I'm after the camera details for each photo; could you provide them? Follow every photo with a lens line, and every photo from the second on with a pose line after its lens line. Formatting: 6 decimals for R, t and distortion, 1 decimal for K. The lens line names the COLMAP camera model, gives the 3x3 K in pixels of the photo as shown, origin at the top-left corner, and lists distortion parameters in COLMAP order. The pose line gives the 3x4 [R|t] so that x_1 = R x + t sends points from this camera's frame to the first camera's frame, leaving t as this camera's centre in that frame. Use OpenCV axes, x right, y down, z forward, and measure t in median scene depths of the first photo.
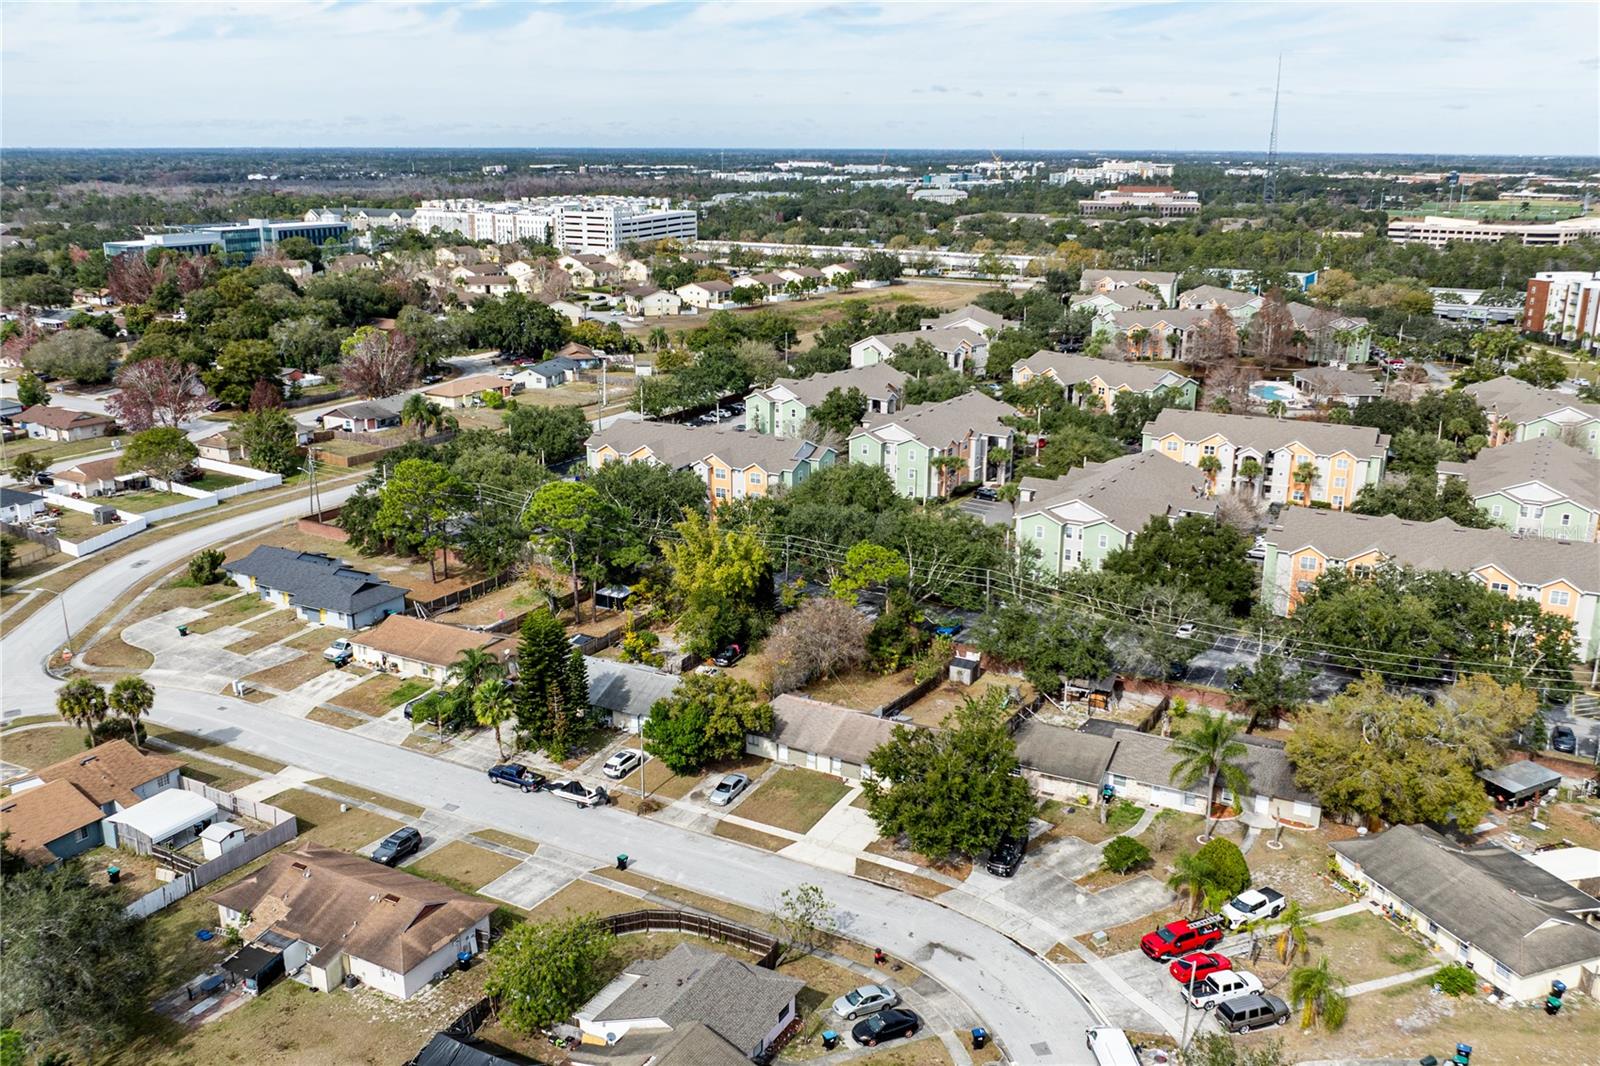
lens RADIAL K [[1327.1, 0, 800.0], [0, 1327.1, 533.0], [0, 0, 1]] dist [-0.003609, -0.035695]
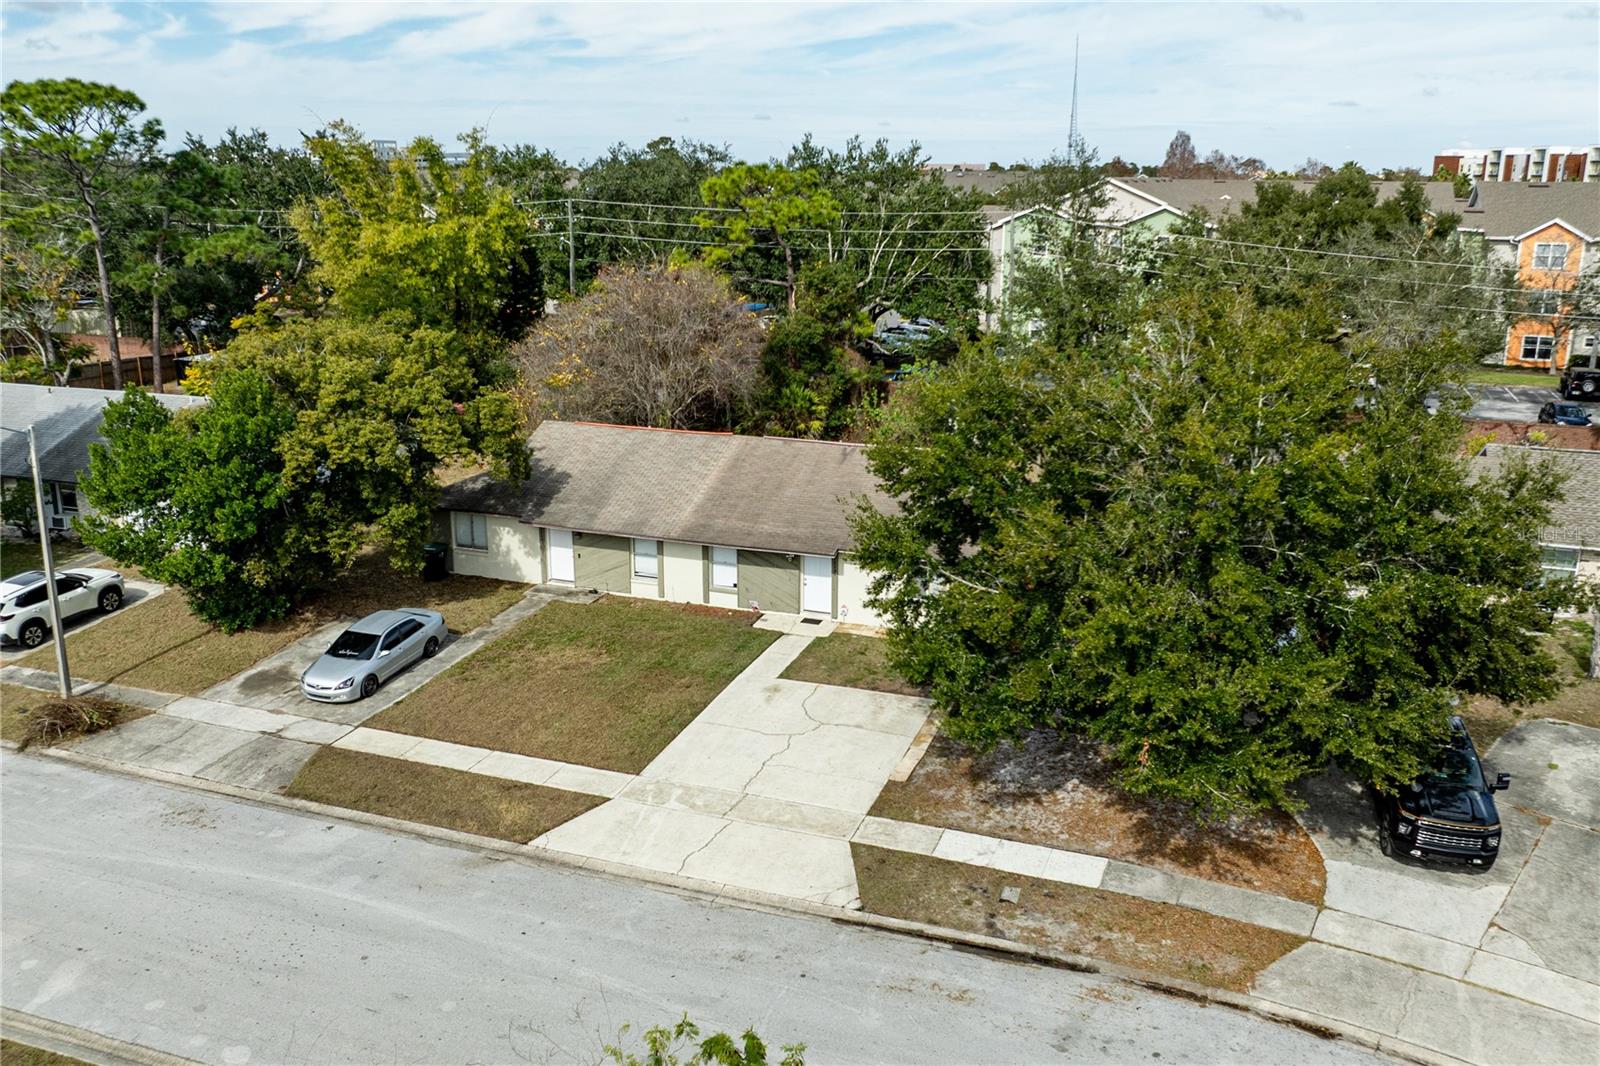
lens RADIAL K [[1327.1, 0, 800.0], [0, 1327.1, 533.0], [0, 0, 1]] dist [-0.003609, -0.035695]
pose [[0.989093, -0.039624, 0.141865, 0.000054], [0.041195, 0.999118, -0.008158, 0.172572], [-0.141417, 0.013913, 0.989852, 0.690278]]
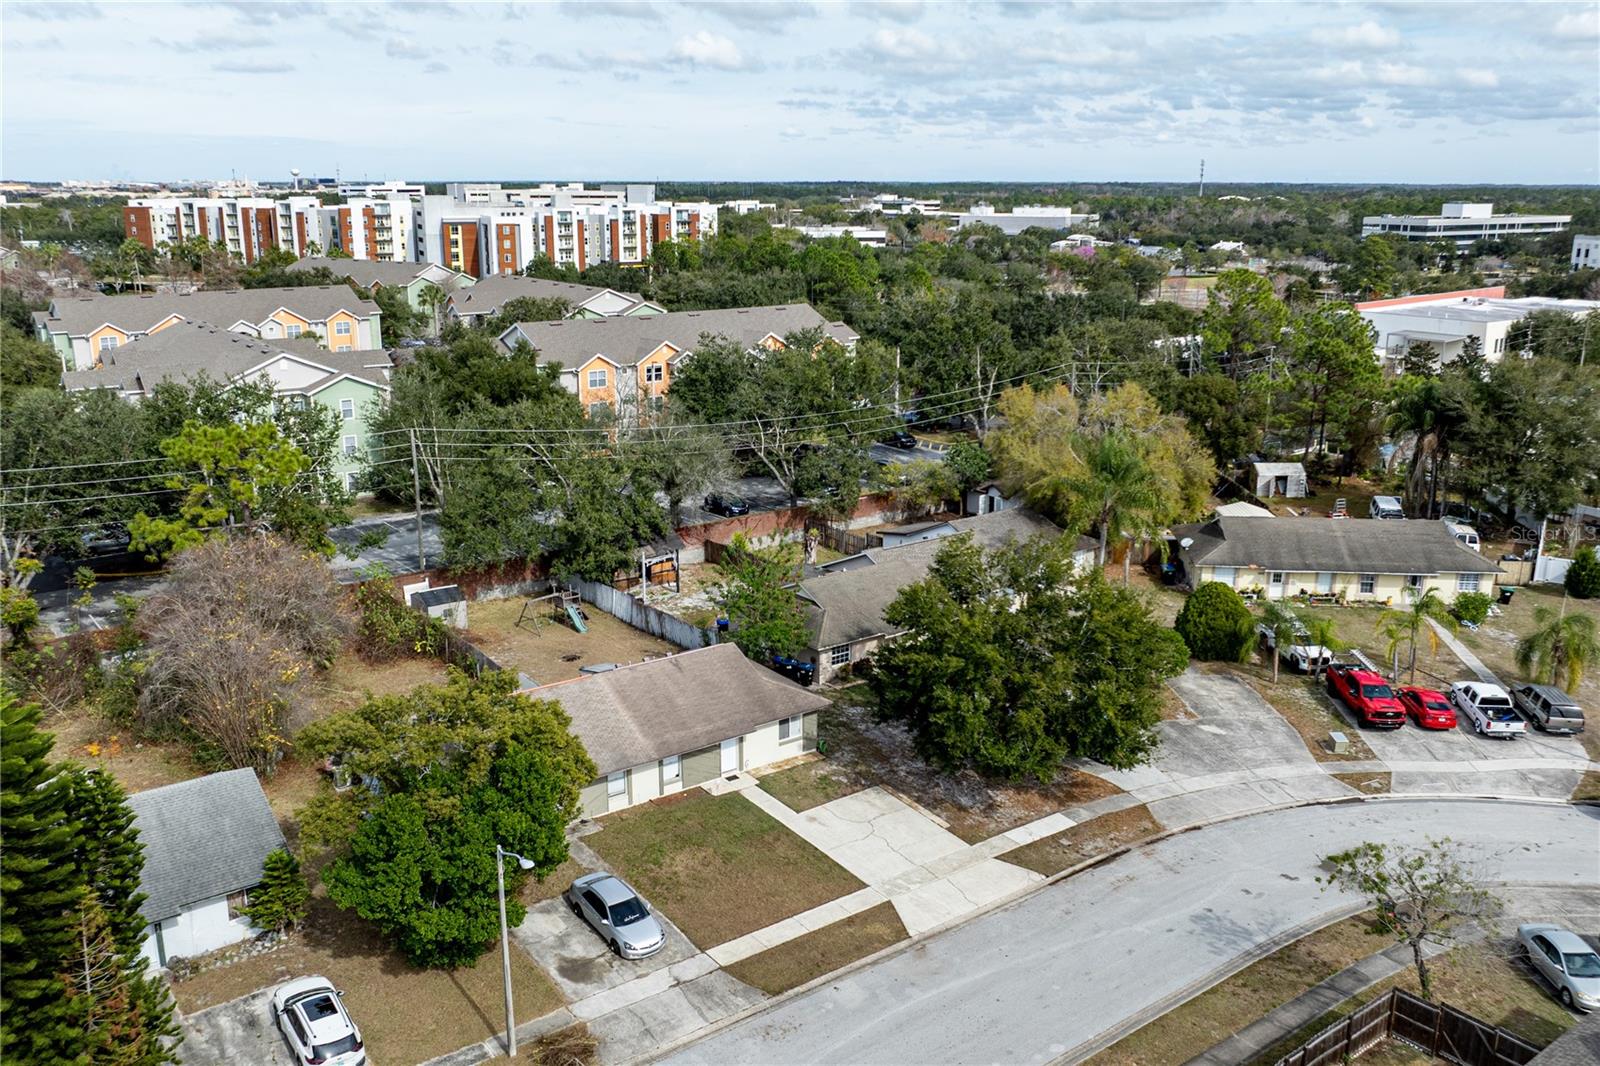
lens RADIAL K [[1327.1, 0, 800.0], [0, 1327.1, 533.0], [0, 0, 1]] dist [-0.003609, -0.035695]
pose [[0.412605, -0.236724, 0.879613, -0.357681], [0.244806, 0.958933, 0.143238, 0.038352], [-0.877398, 0.156234, 0.453612, 0.753459]]
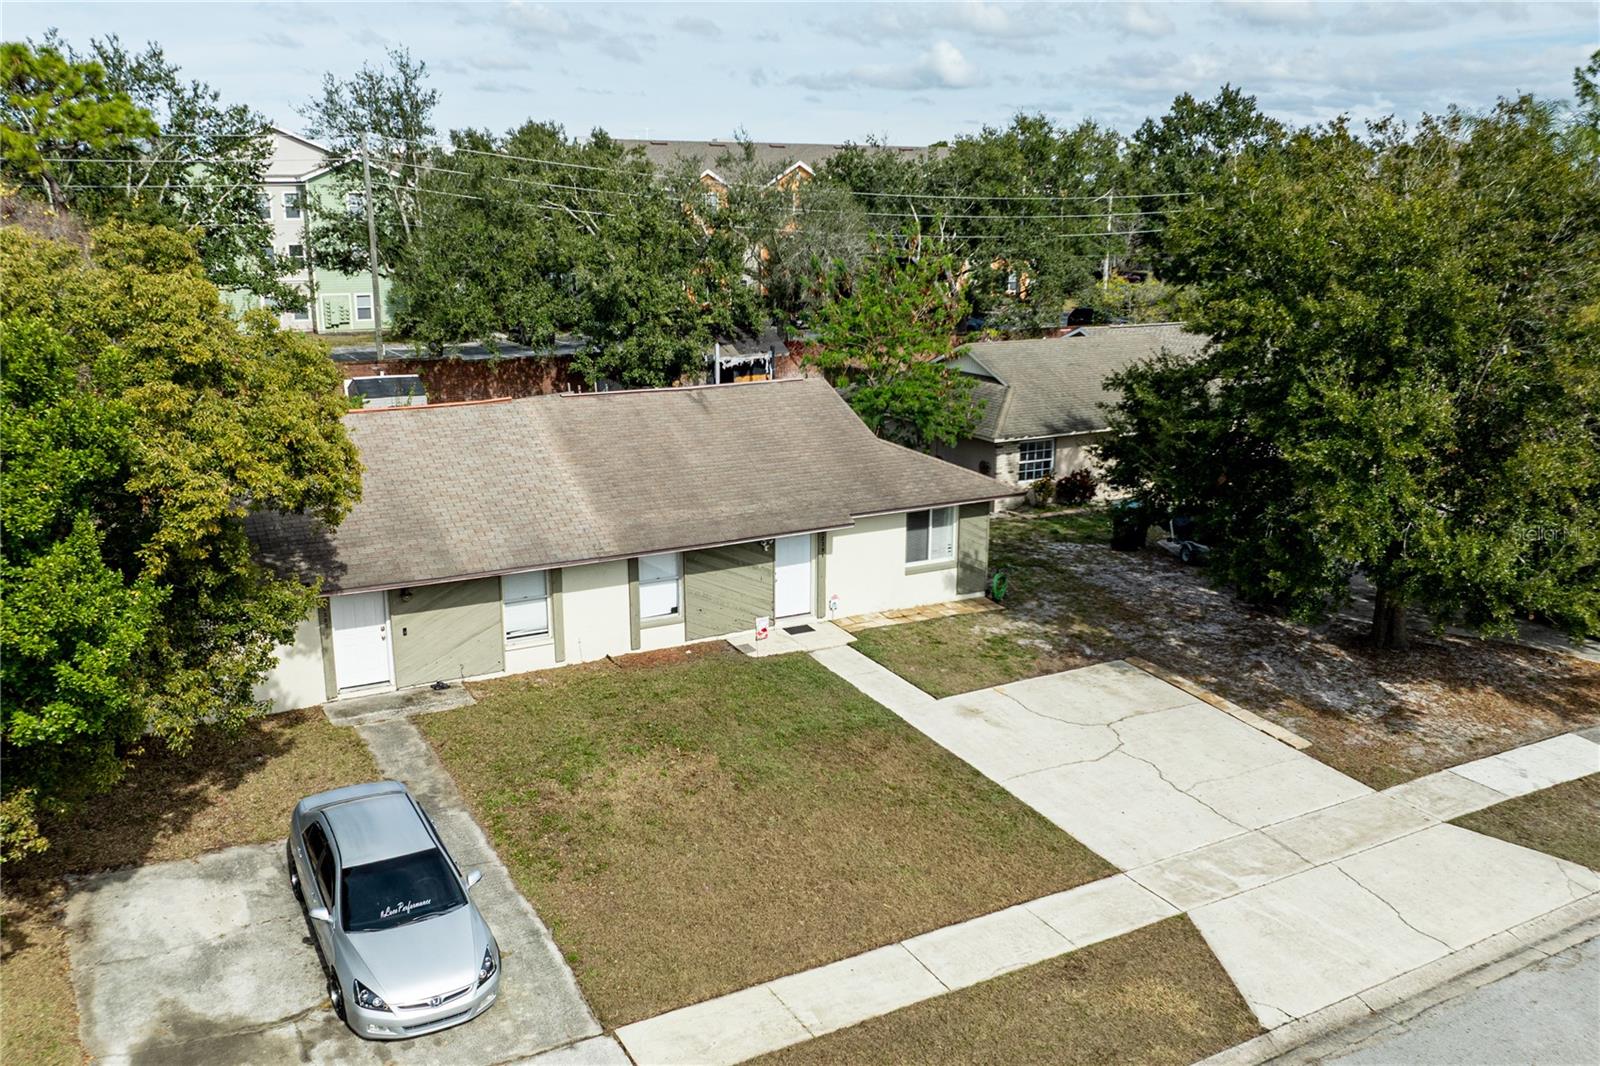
lens RADIAL K [[1327.1, 0, 800.0], [0, 1327.1, 533.0], [0, 0, 1]] dist [-0.003609, -0.035695]
pose [[0.530392, -0.209661, 0.821417, -0.136520], [0.227748, 0.968555, 0.100159, 0.152668], [-0.816587, 0.133953, 0.561464, 0.884962]]
